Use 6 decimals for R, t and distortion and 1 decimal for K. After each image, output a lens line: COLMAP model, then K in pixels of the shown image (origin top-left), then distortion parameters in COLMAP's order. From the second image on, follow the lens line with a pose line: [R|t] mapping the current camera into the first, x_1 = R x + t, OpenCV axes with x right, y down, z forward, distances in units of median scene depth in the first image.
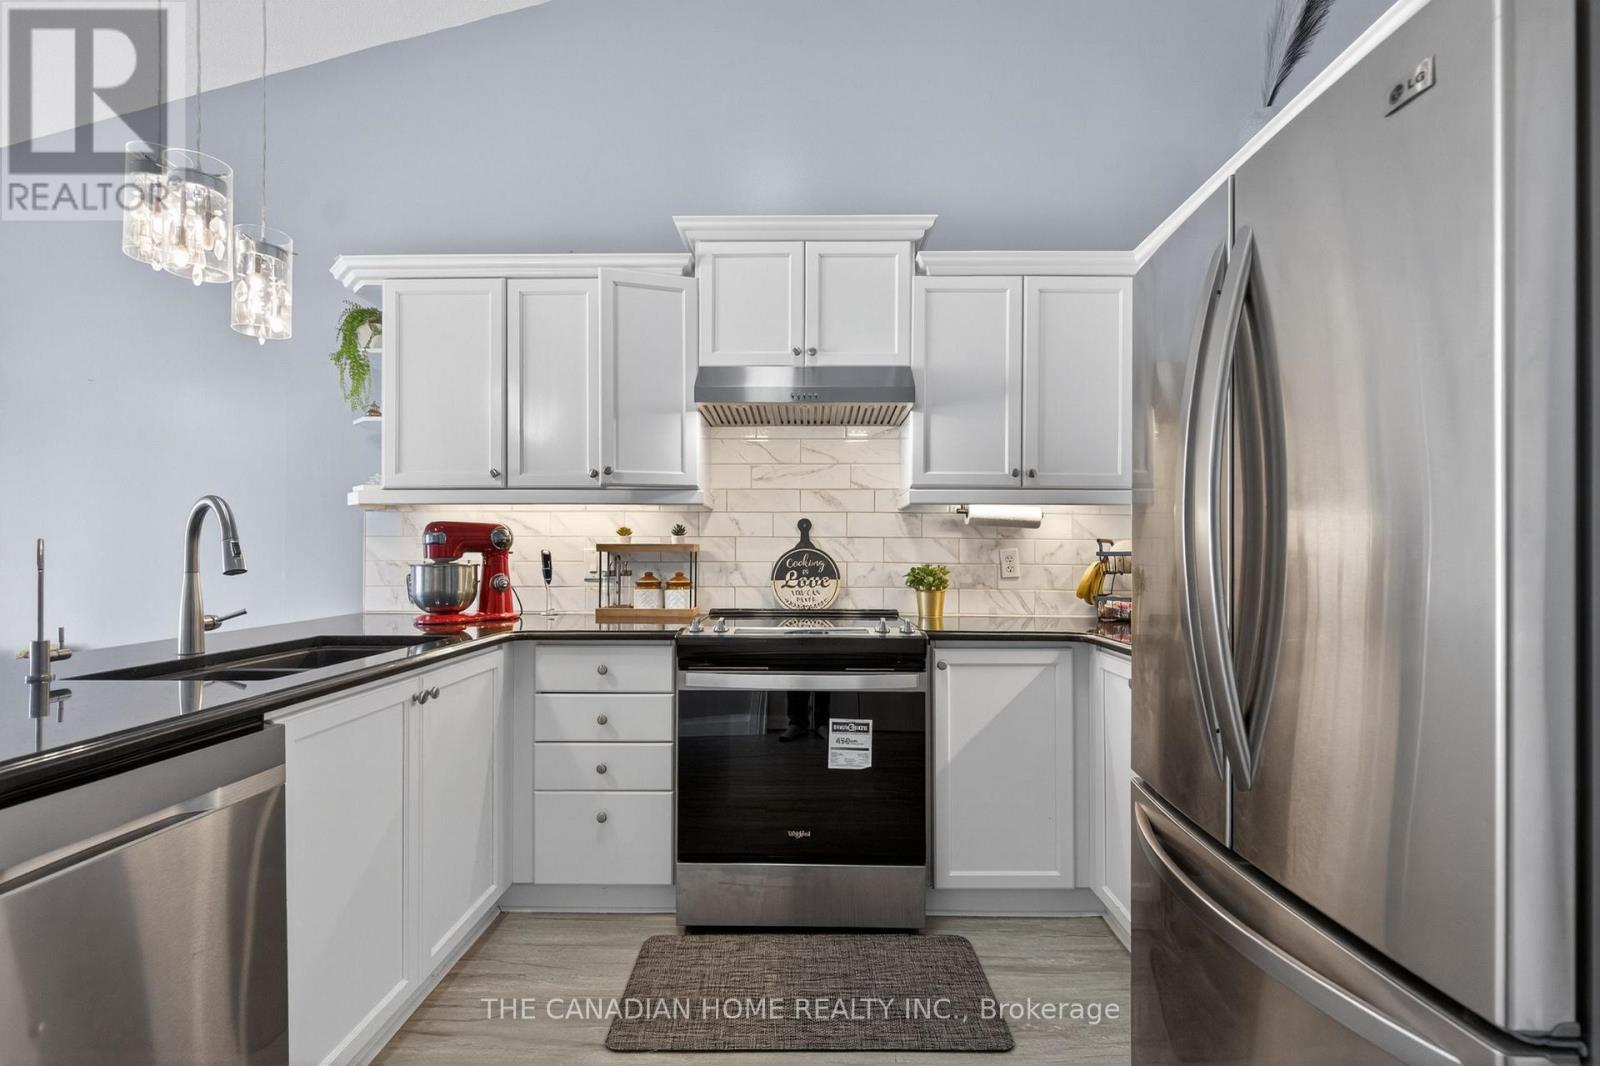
lens RADIAL K [[712.7, 0, 800.5], [0, 712.7, 548.5], [0, 0, 1]] dist [0.001327, -0.000492]
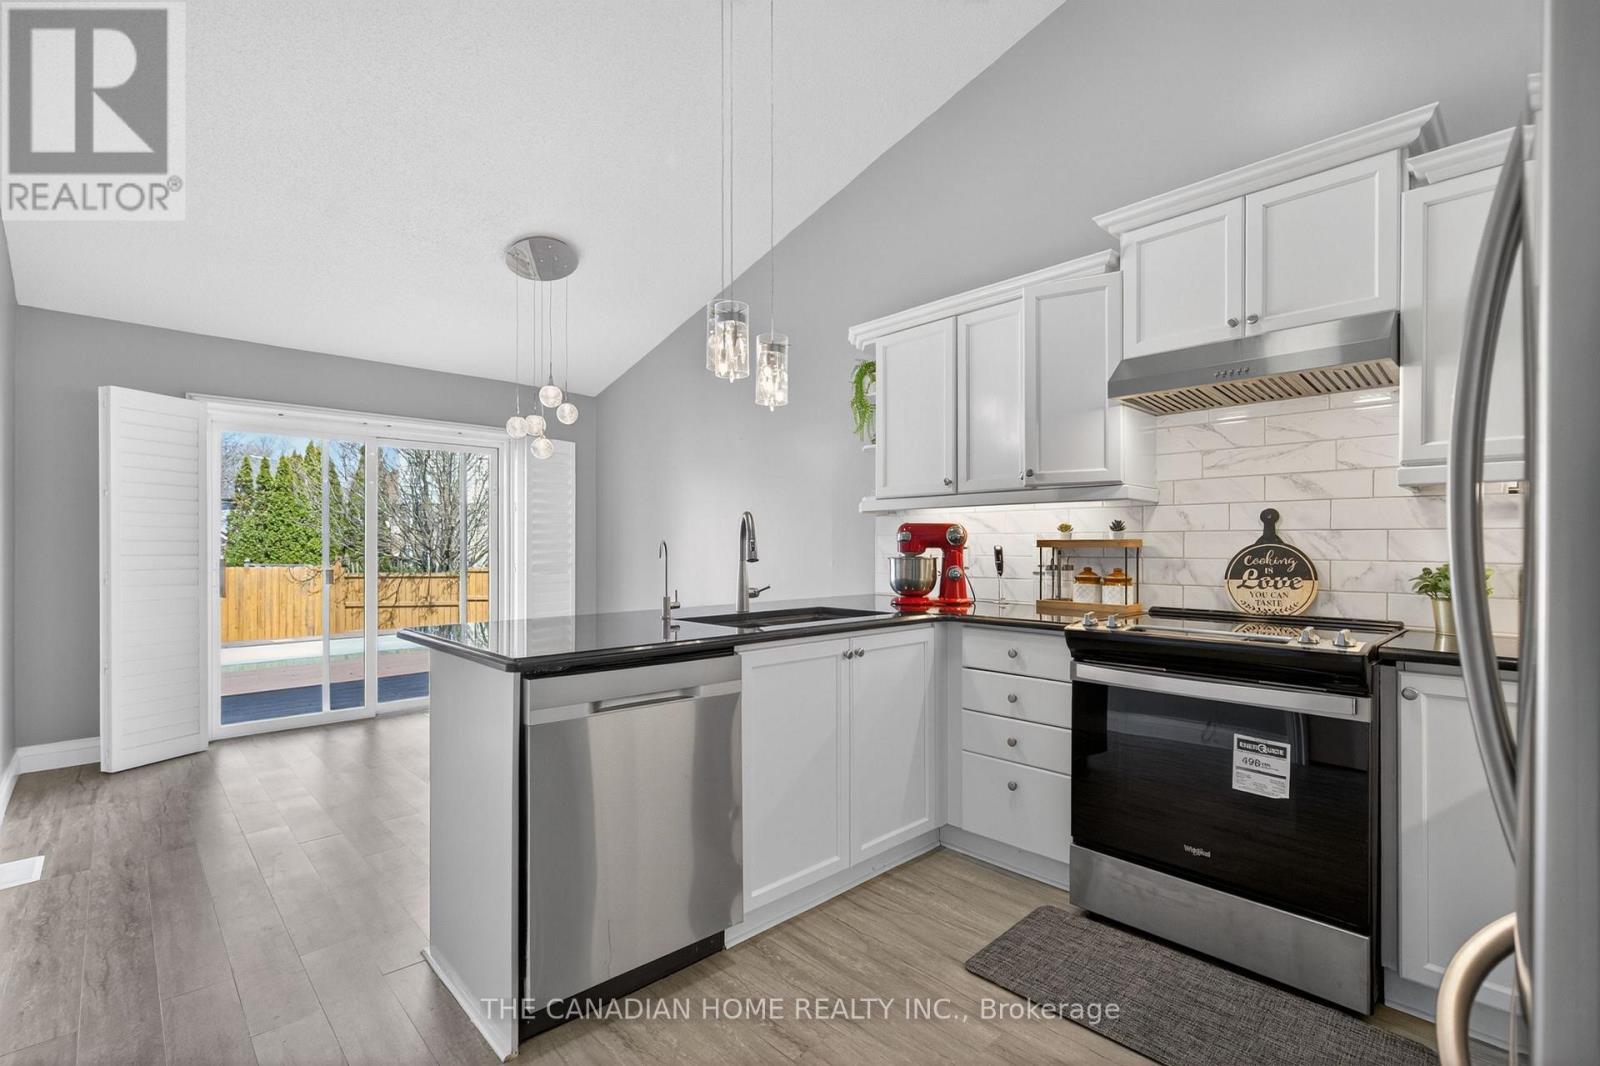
lens RADIAL K [[712.7, 0, 800.5], [0, 712.7, 548.5], [0, 0, 1]] dist [0.001327, -0.000492]
pose [[0.702143, 0.001325, -0.712035, 0.248625], [0.003941, 0.999976, 0.005748, -0.001381], [0.712025, -0.006842, 0.702121, -0.014506]]
